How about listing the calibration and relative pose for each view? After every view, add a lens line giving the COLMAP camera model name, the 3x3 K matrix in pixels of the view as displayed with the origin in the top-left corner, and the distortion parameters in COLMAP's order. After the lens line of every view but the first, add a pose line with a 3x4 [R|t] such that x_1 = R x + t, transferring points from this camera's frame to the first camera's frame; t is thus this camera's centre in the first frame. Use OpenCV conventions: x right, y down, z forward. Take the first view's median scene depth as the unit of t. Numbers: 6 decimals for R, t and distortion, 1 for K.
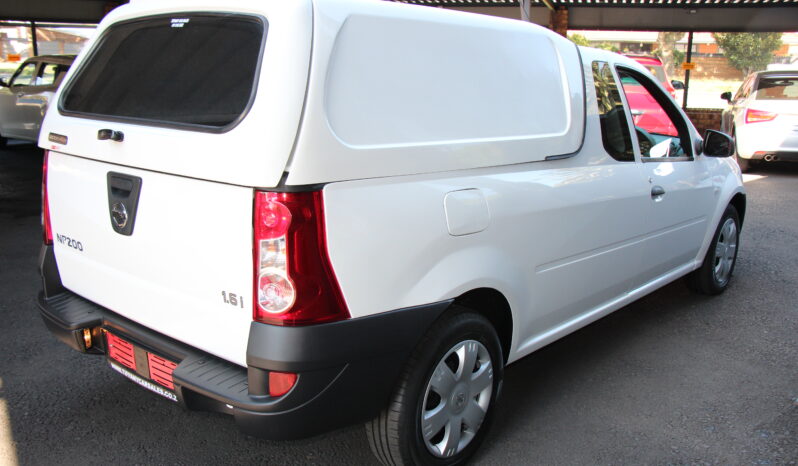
lens RADIAL K [[718.5, 0, 399.0], [0, 718.5, 233.0], [0, 0, 1]] dist [-0.064443, -0.000569]
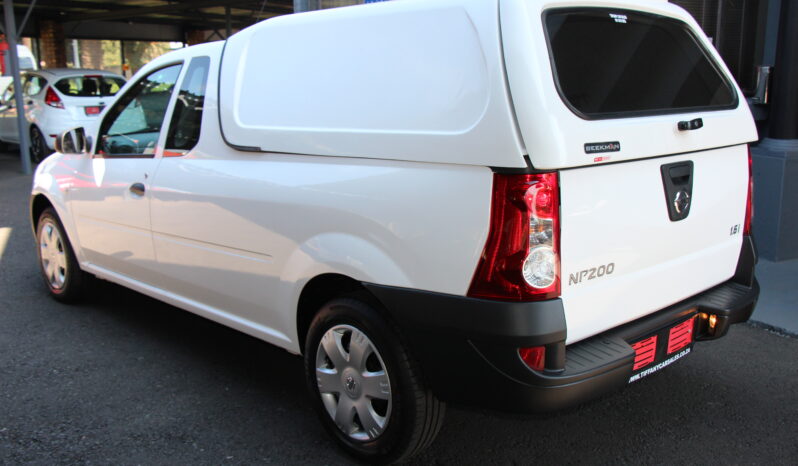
lens RADIAL K [[778.2, 0, 399.0], [0, 778.2, 233.0], [0, 0, 1]] dist [-0.075917, 0.001114]
pose [[0.156627, -0.226714, 0.961285, -1.575309], [0.234876, 0.953925, 0.186709, -0.293529], [-0.959323, 0.196539, 0.202660, 1.188445]]
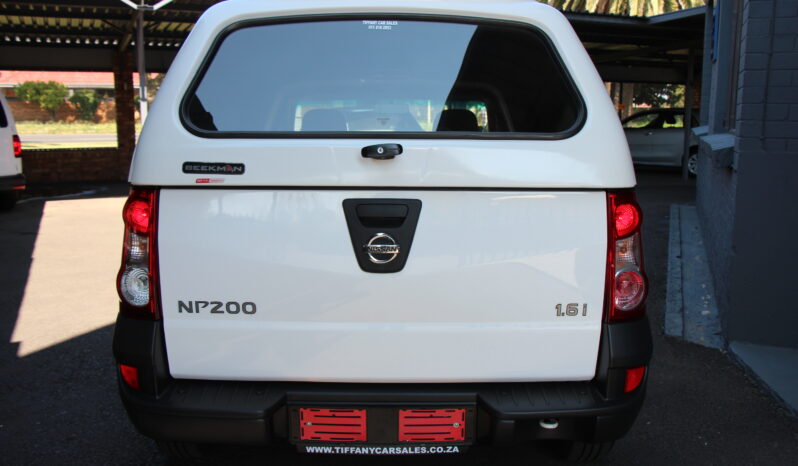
lens RADIAL K [[718.5, 0, 399.0], [0, 718.5, 233.0], [0, 0, 1]] dist [-0.064443, -0.000569]
pose [[0.783464, -0.120408, 0.609661, -0.891431], [0.153459, 0.988153, -0.002048, -0.039457], [-0.602192, 0.095162, 0.792660, 0.326482]]
